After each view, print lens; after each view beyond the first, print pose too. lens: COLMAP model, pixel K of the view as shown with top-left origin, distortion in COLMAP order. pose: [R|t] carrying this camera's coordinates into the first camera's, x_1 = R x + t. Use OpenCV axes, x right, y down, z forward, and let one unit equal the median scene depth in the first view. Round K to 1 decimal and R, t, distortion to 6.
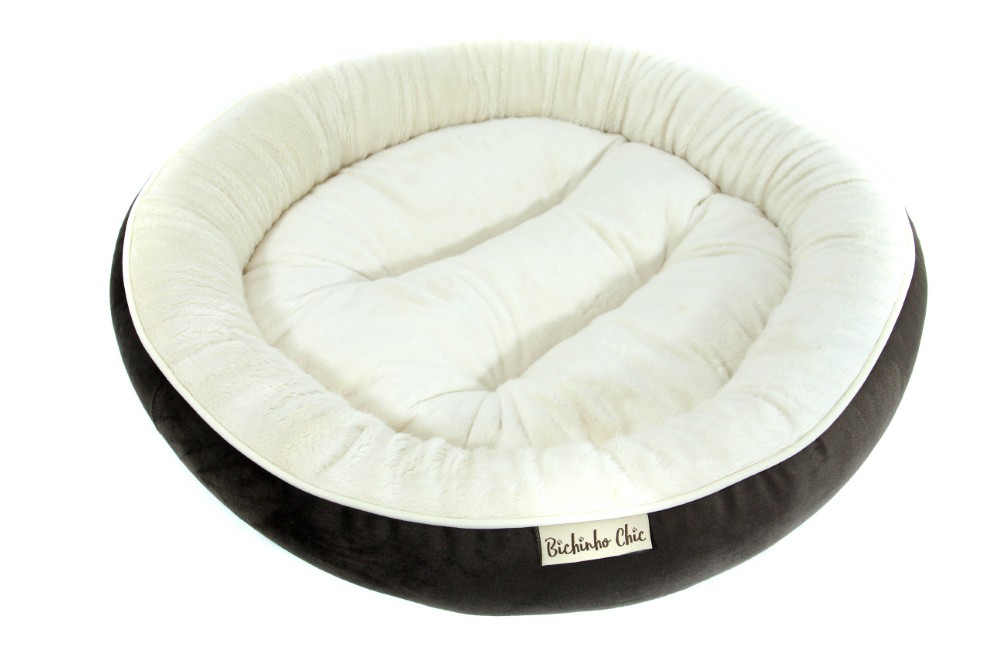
lens RADIAL K [[799.0, 0, 506.0], [0, 799.0, 328.7], [0, 0, 1]] dist [-0.106044, 0.018373]
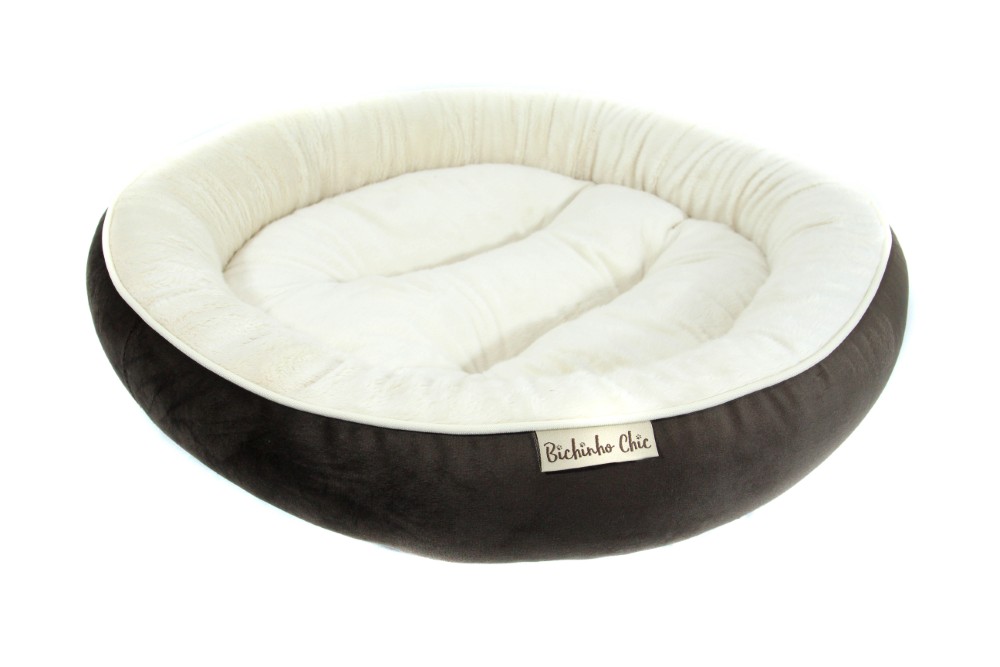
lens RADIAL K [[799.0, 0, 490.6], [0, 799.0, 335.4], [0, 0, 1]] dist [-0.106044, 0.018373]
pose [[0.999506, -0.019956, 0.024272, -0.021616], [0.024464, 0.978974, -0.202512, 0.216126], [-0.019720, 0.203006, 0.978979, 0.041340]]
